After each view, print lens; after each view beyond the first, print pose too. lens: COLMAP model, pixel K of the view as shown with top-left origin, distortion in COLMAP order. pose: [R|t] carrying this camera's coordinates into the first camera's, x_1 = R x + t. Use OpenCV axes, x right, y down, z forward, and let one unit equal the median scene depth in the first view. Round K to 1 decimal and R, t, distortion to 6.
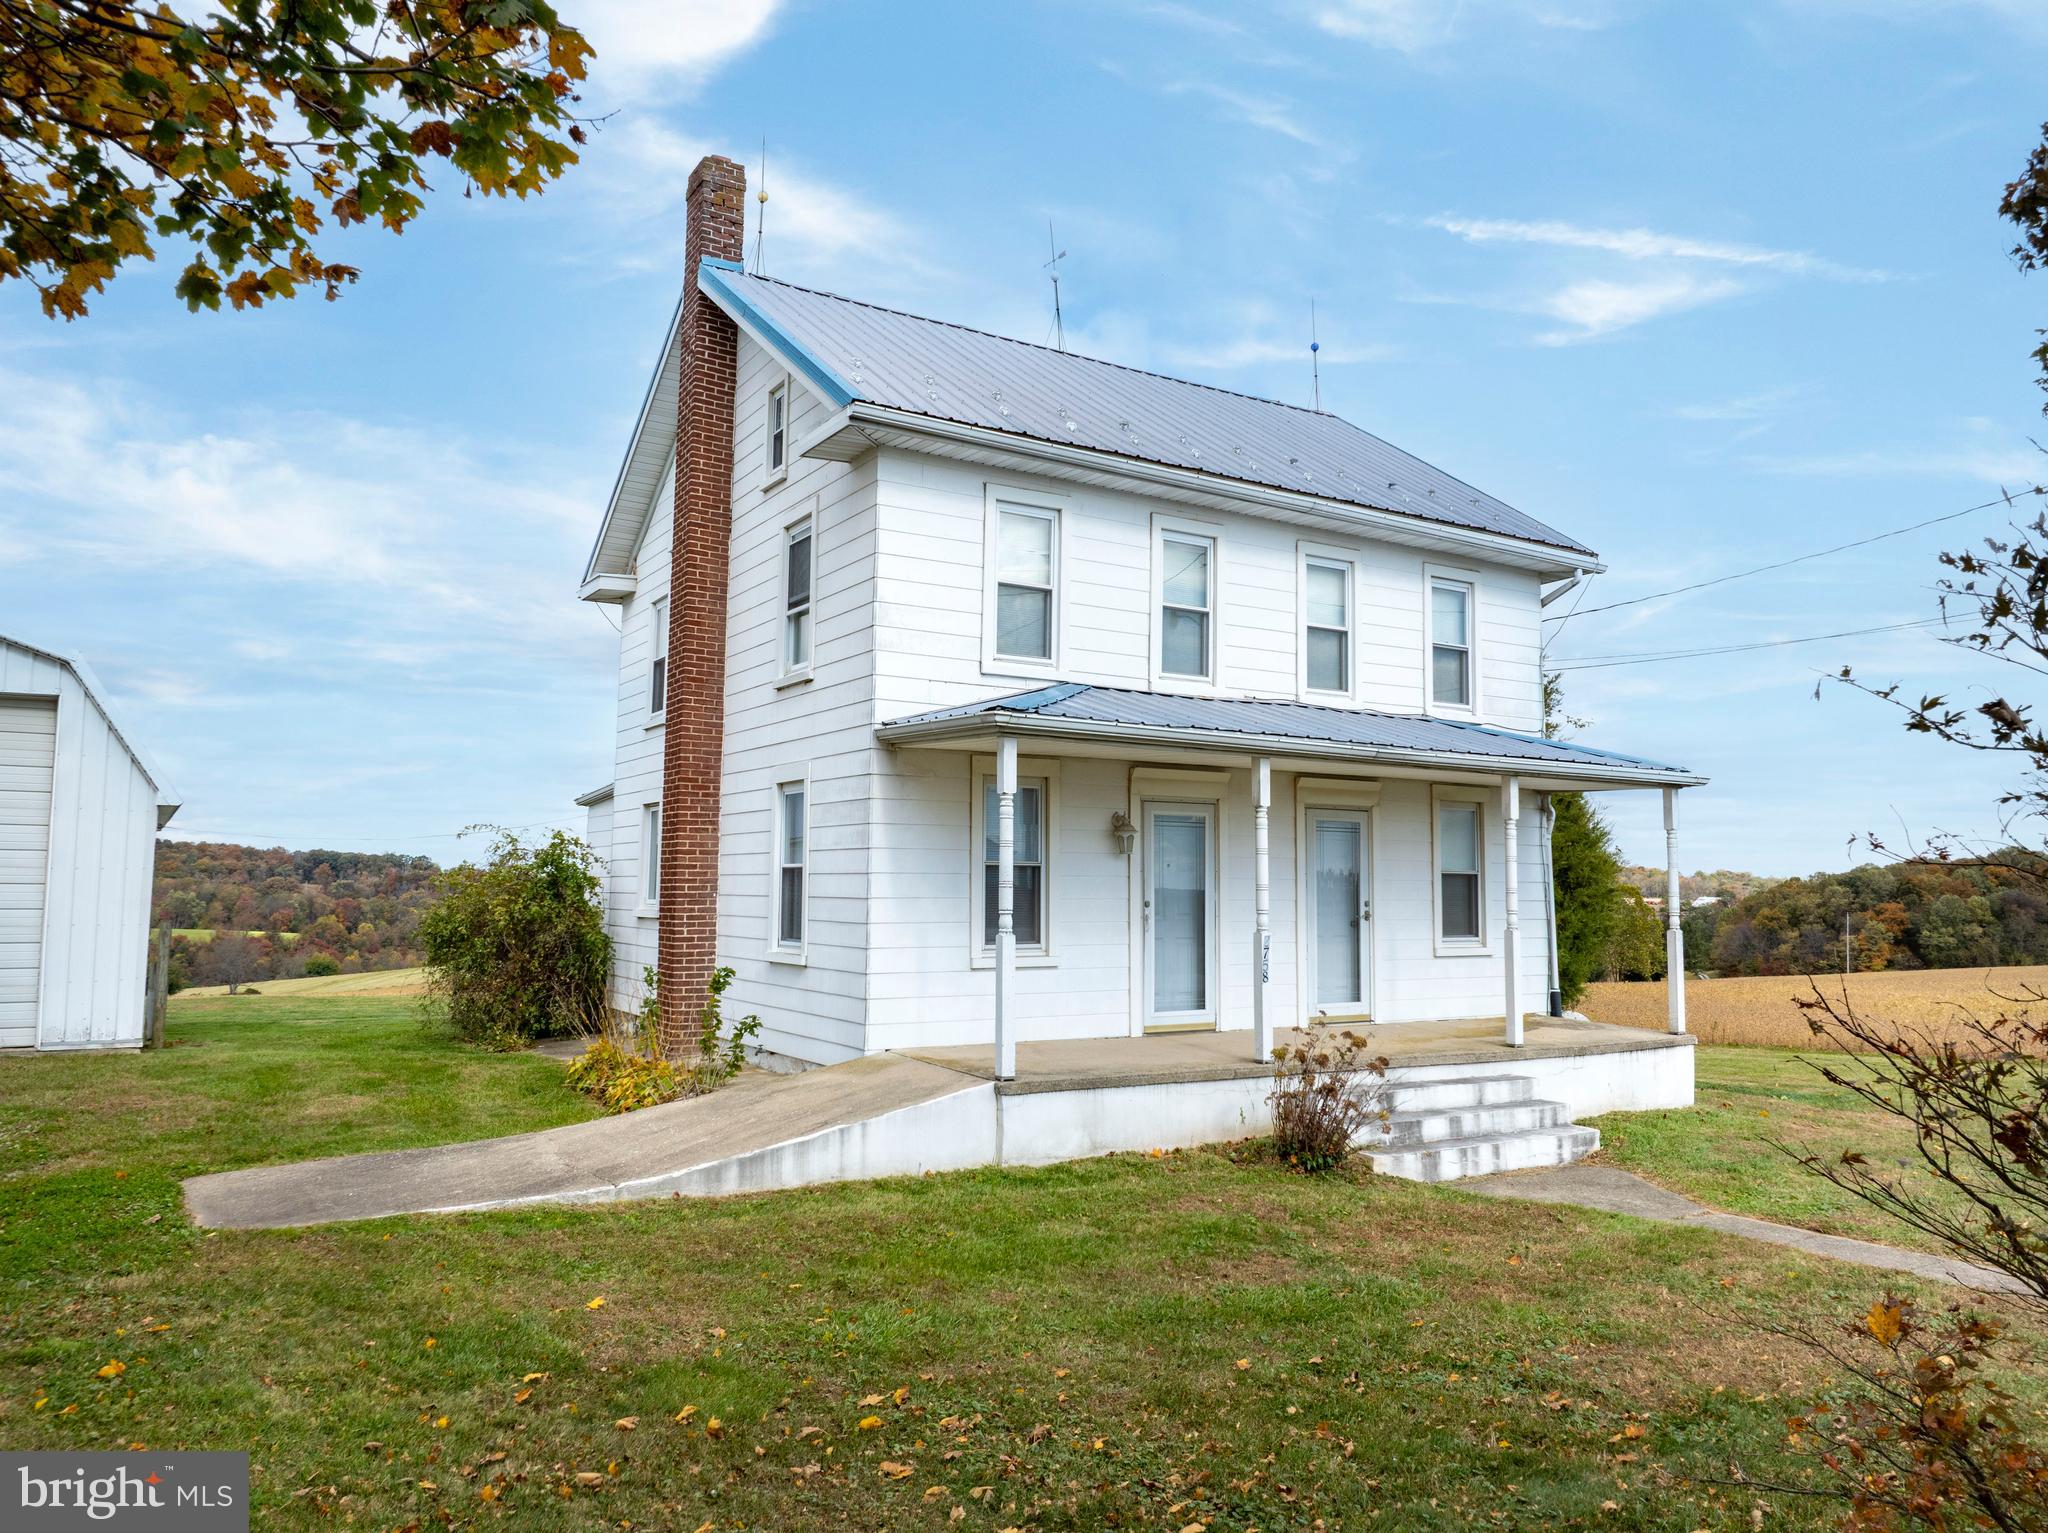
lens RADIAL K [[1459.0, 0, 1024.0], [0, 1459.0, 766.5], [0, 0, 1]] dist [-0.001288, -0.000310]
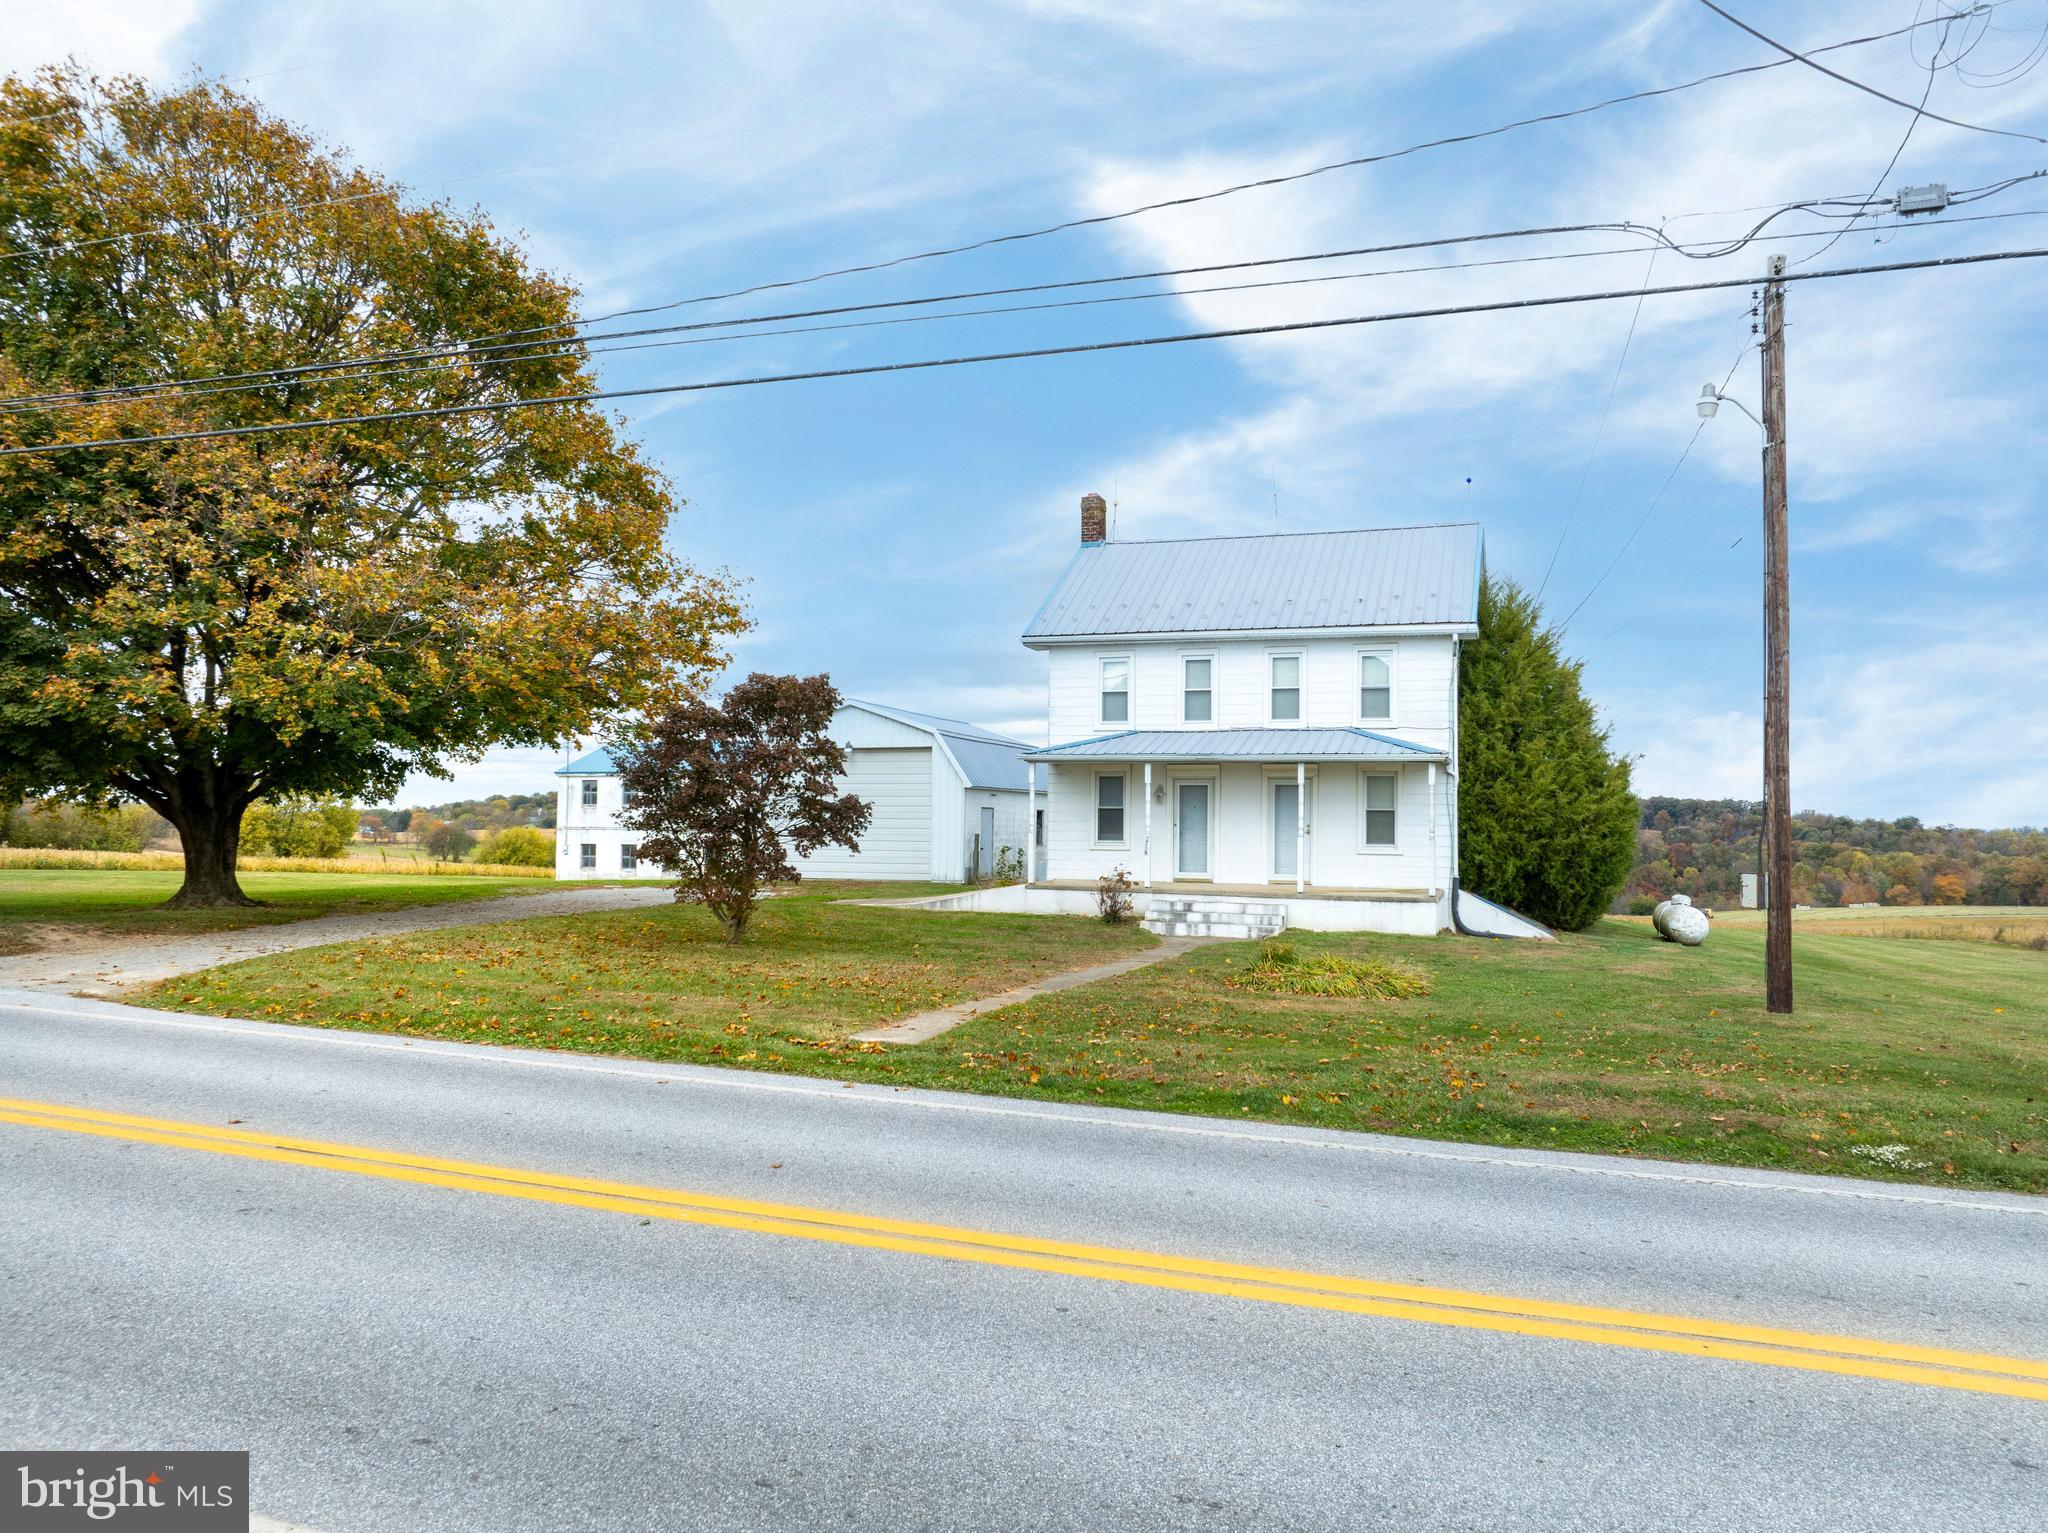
lens RADIAL K [[1459.0, 0, 1024.0], [0, 1459.0, 766.5], [0, 0, 1]] dist [-0.001288, -0.000310]
pose [[0.643353, -0.032496, -0.764880, 0.948501], [0.060599, 0.998125, 0.008565, -0.016263], [0.763168, -0.051861, 0.644116, -0.362615]]
